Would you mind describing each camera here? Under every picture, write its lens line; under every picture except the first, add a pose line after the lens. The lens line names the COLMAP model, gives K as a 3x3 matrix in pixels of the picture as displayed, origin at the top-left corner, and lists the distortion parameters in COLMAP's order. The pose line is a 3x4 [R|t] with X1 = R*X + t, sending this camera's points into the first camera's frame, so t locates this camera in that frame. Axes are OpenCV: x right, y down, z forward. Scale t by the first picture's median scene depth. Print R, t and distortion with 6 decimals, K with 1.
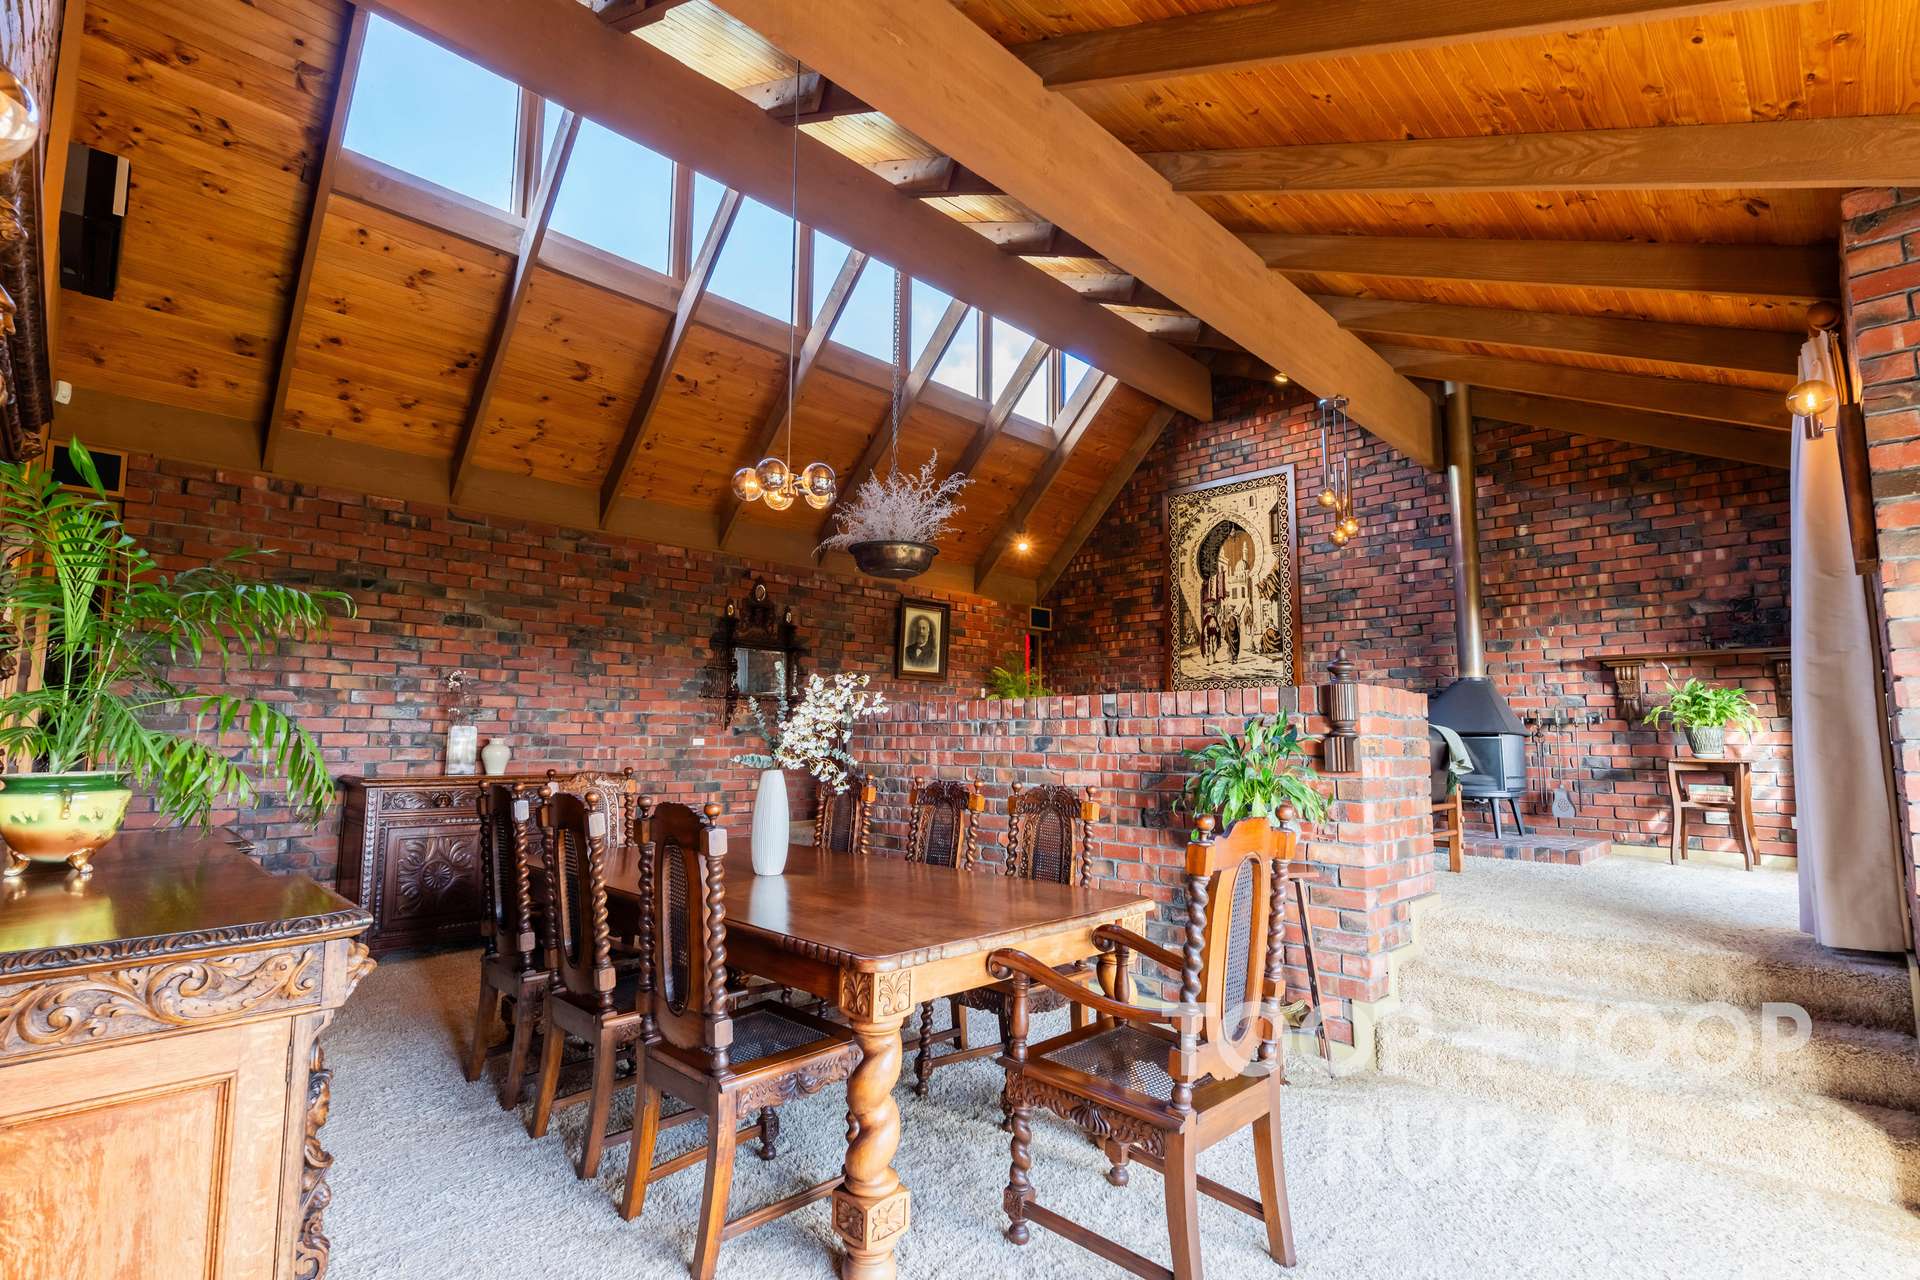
lens RADIAL K [[891.7, 0, 960.0], [0, 891.7, 640.0], [0, 0, 1]] dist [-0.000463, 0.000043]
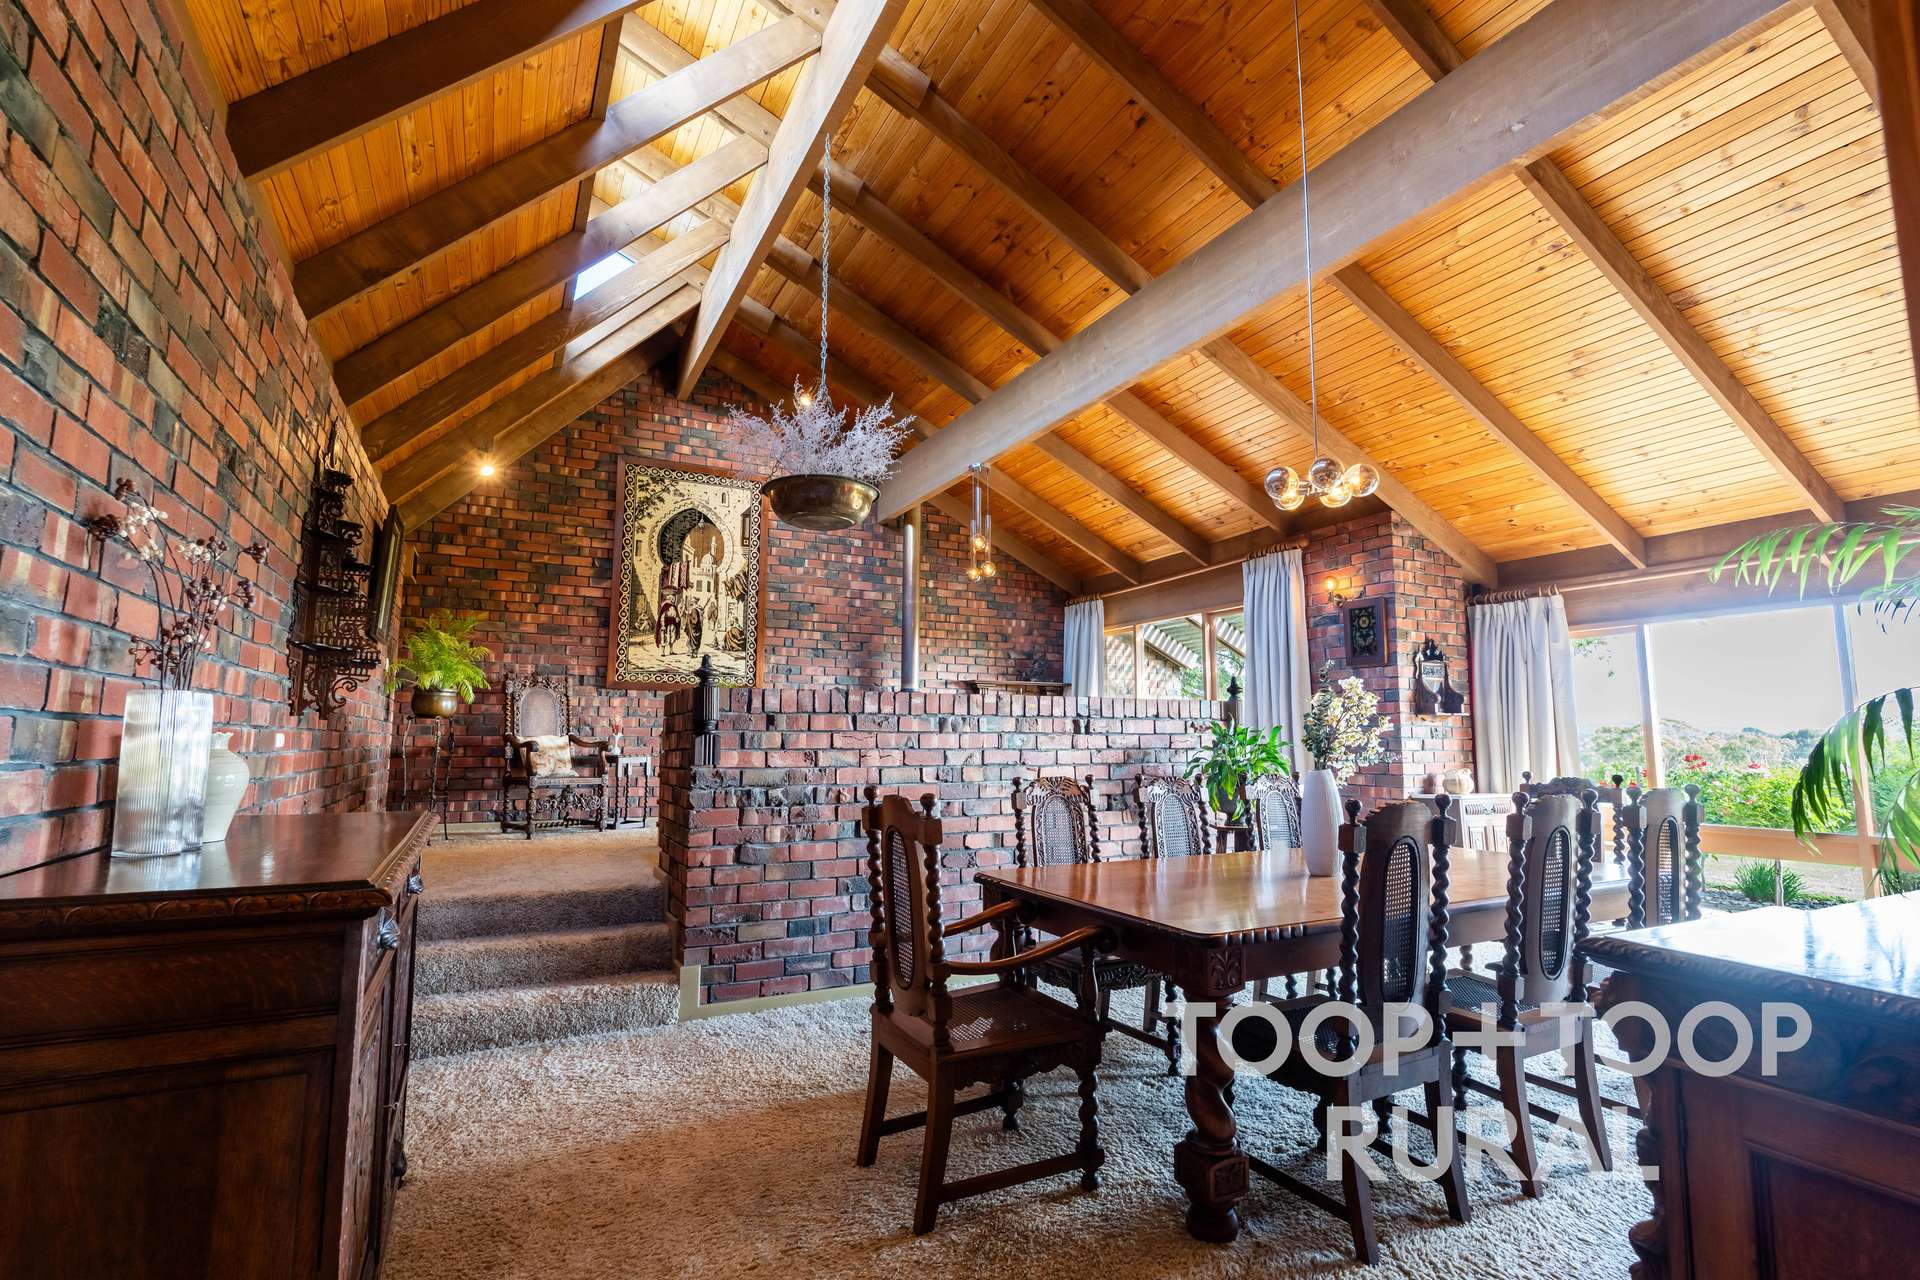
lens RADIAL K [[891.7, 0, 960.0], [0, 891.7, 640.0], [0, 0, 1]] dist [-0.000463, 0.000043]
pose [[0.304867, 0.102761, 0.946835, -0.531524], [-0.108164, 0.991466, -0.072777, 0.047498], [-0.946233, -0.080226, 0.313380, 0.425392]]
